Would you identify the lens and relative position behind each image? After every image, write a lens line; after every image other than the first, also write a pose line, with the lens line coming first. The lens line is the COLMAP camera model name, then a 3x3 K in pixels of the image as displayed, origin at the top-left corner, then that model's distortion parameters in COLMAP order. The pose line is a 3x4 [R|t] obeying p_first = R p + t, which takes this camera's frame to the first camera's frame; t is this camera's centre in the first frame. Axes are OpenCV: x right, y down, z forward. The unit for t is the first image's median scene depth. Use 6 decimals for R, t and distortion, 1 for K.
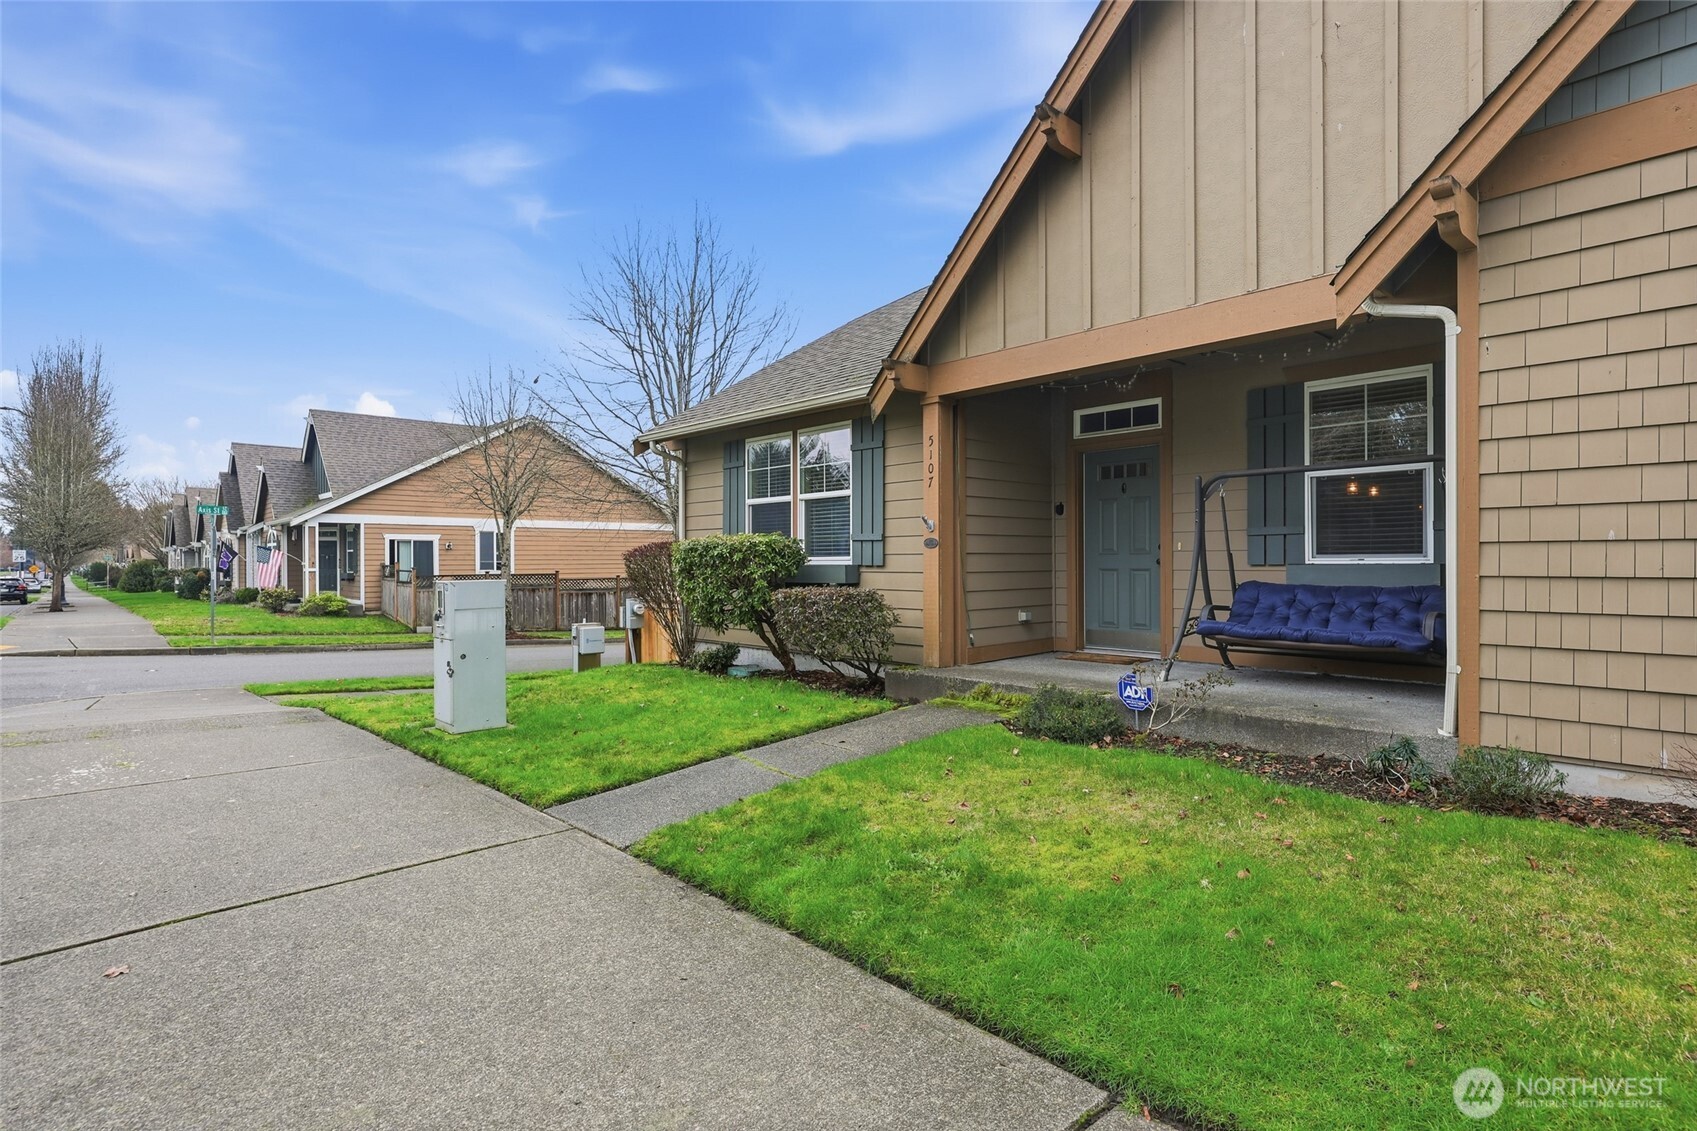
lens RADIAL K [[847.4, 0, 846.1], [0, 847.4, 563.7], [0, 0, 1]] dist [0.001711, 0.000168]
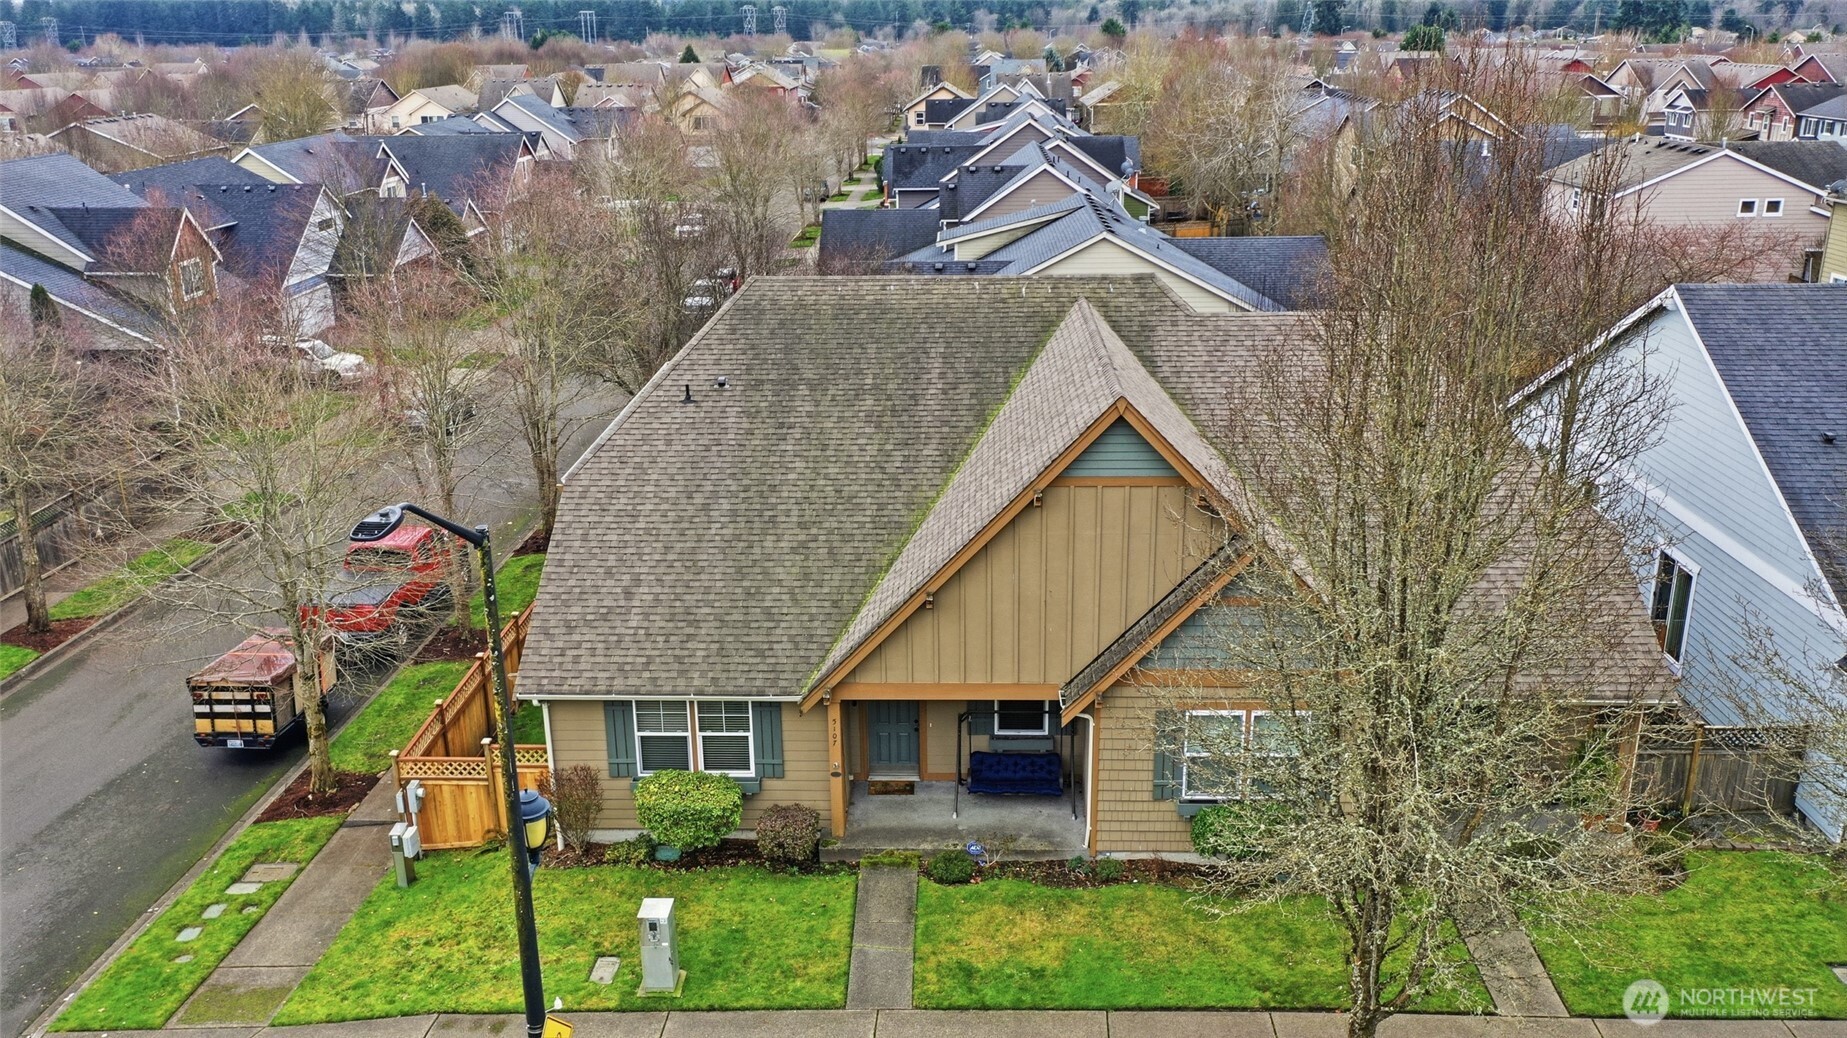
lens RADIAL K [[1494.3, 0, 926.9], [0, 1494.3, 518.7], [0, 0, 1]] dist [0.008502, 0.000611]
pose [[0.702836, -0.228097, 0.673790, -2.101071], [0.011963, 0.950853, 0.309411, -1.801612], [-0.711251, -0.209405, 0.671023, -1.328166]]
